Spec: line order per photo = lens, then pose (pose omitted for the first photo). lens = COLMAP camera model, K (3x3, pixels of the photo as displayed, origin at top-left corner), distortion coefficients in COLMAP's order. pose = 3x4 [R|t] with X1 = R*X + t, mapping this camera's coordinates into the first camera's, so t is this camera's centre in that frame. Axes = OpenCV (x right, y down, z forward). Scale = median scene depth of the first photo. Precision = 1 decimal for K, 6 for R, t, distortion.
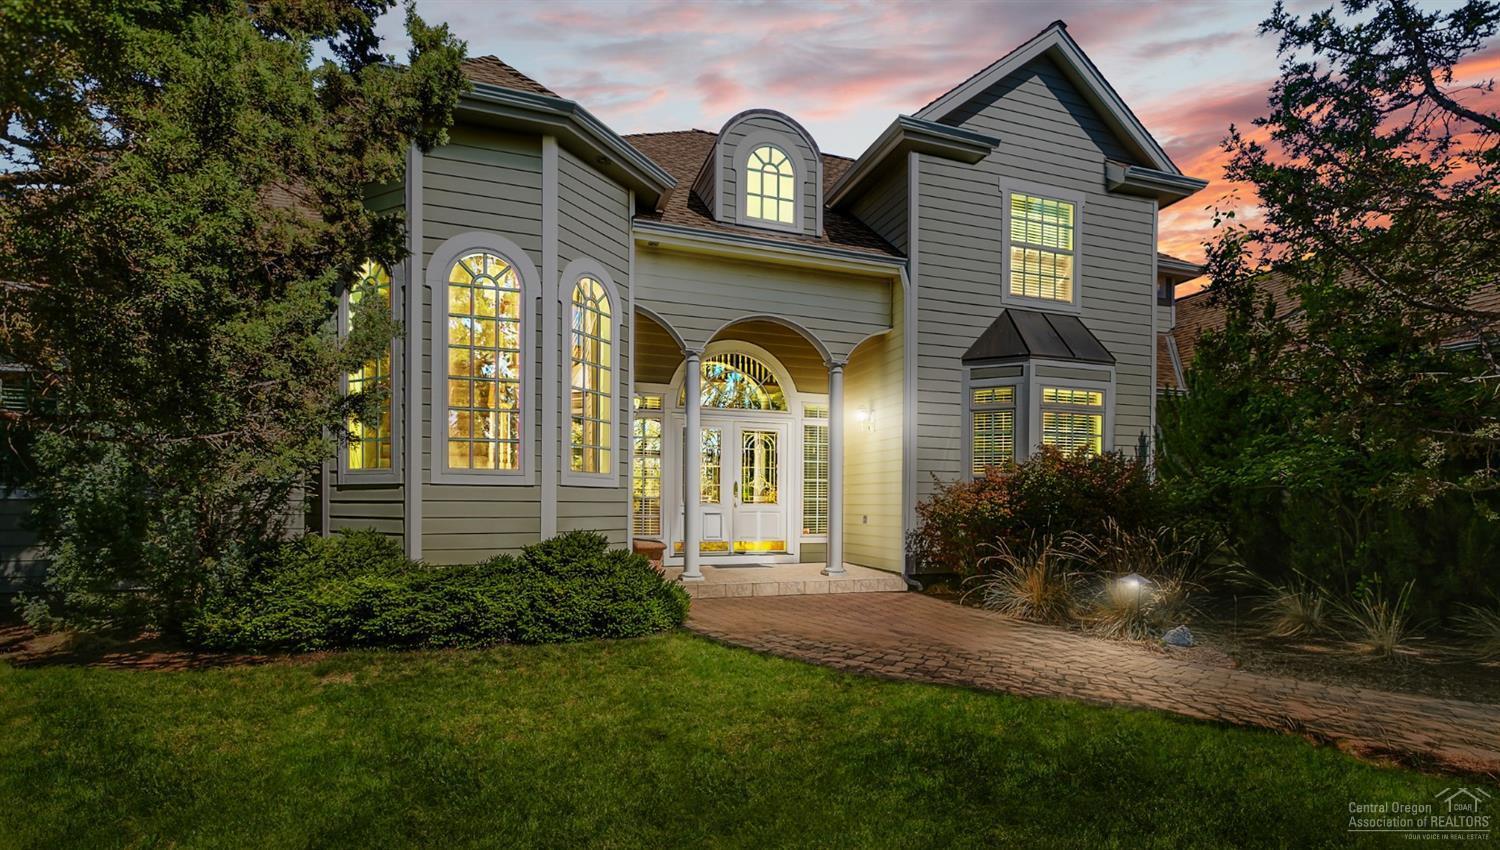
lens RADIAL K [[610.2, 0, 749.9], [0, 610.2, 429.2], [0, 0, 1]] dist [0.000847, -0.000432]
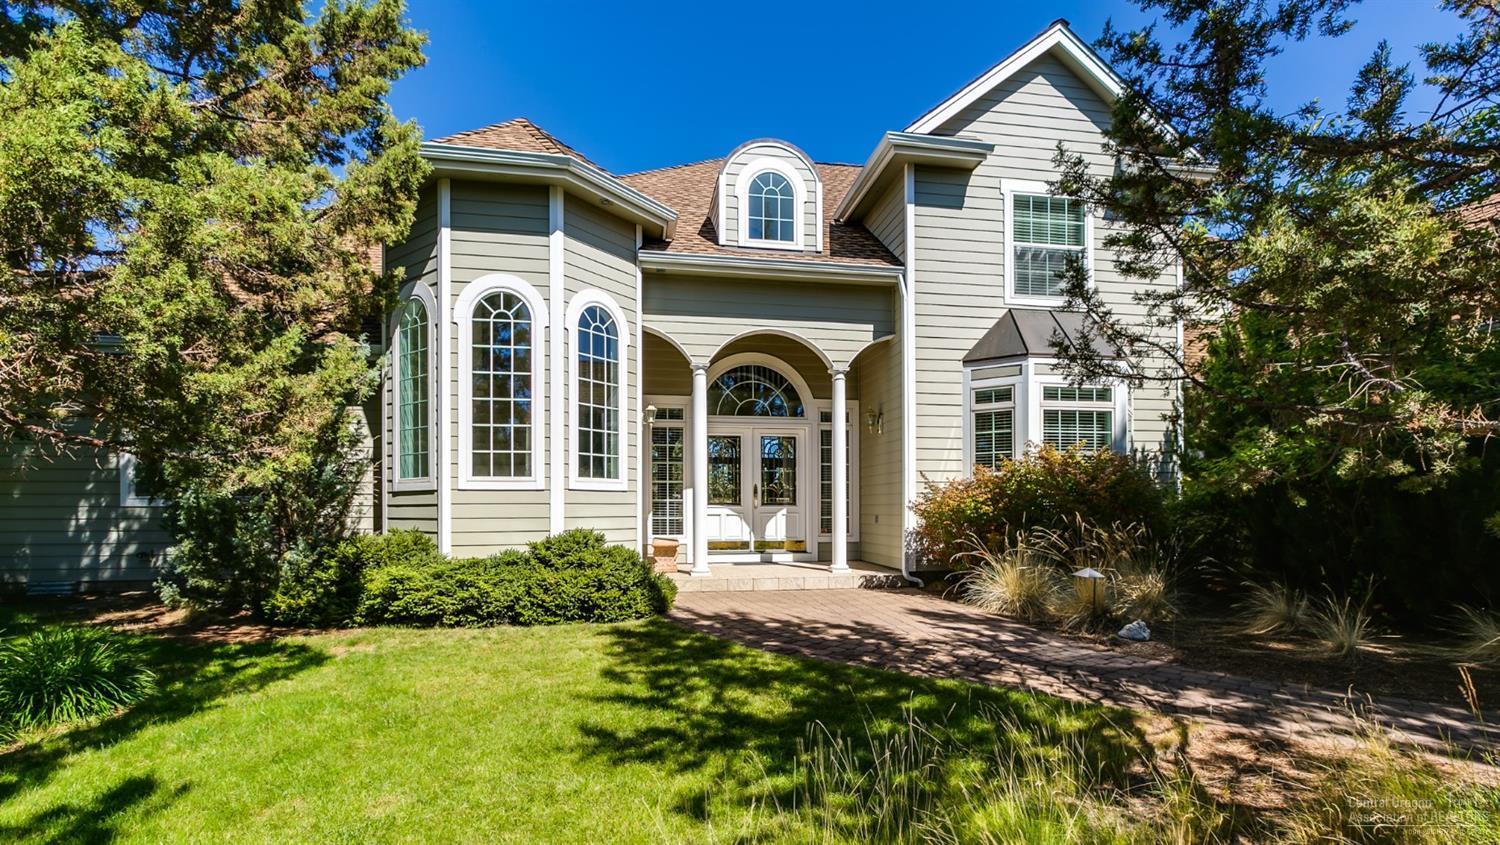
lens RADIAL K [[597.5, 0, 750.6], [0, 597.5, 425.5], [0, 0, 1]] dist [0.000354, 0.000178]
pose [[0.988616, -0.030252, -0.147390, 0.235002], [0.027870, 0.999446, -0.018197, 0.002574], [0.147858, 0.013882, 0.988911, -0.068539]]
